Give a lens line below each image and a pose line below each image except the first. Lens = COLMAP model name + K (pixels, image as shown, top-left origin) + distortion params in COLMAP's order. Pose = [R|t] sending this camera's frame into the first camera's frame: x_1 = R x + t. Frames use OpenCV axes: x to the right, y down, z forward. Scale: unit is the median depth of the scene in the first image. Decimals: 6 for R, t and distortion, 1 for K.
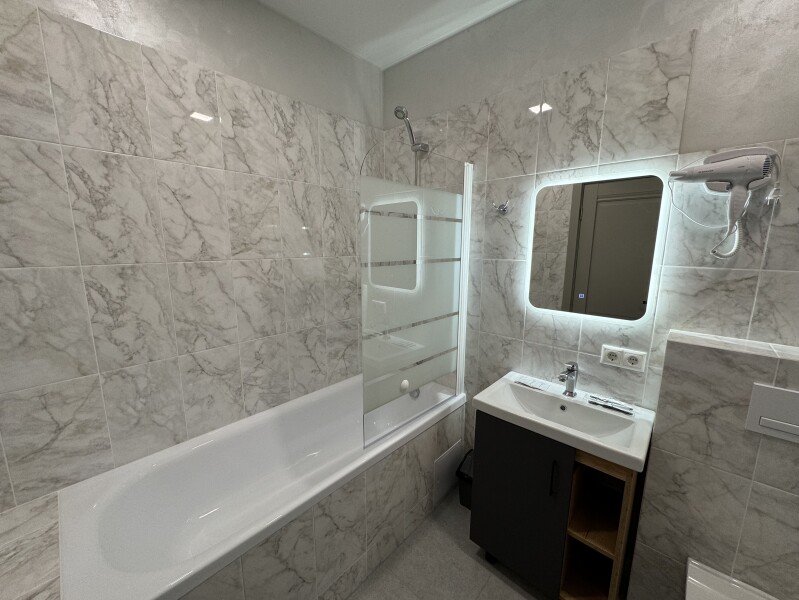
lens RADIAL K [[319.4, 0, 399.5], [0, 319.4, 300.0], [0, 0, 1]] dist [-0.000429, 0.000014]
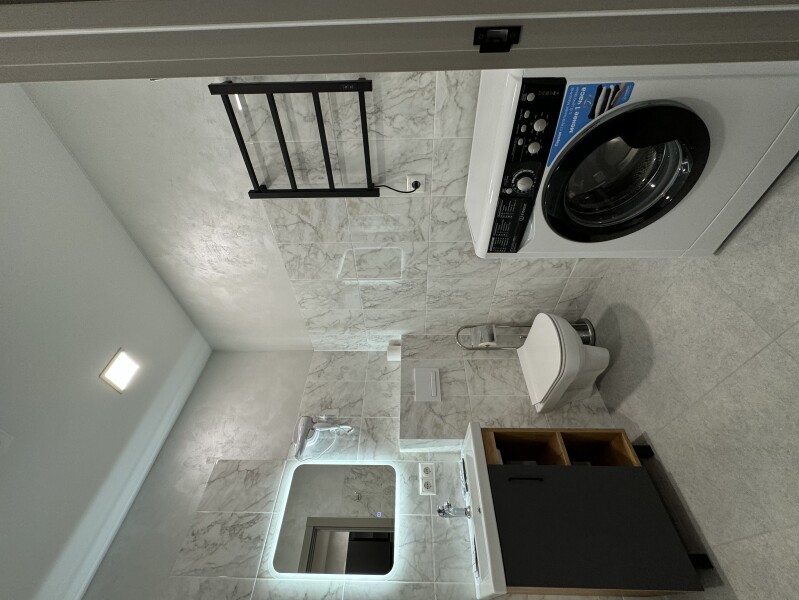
lens RADIAL K [[319.4, 0, 399.5], [0, 319.4, 300.0], [0, 0, 1]] dist [-0.000429, 0.000014]
pose [[0.024110, -0.023480, 0.999434, -0.575027], [0.983839, -0.176871, -0.027889, 0.236806], [0.177426, 0.983954, 0.018836, 0.253178]]
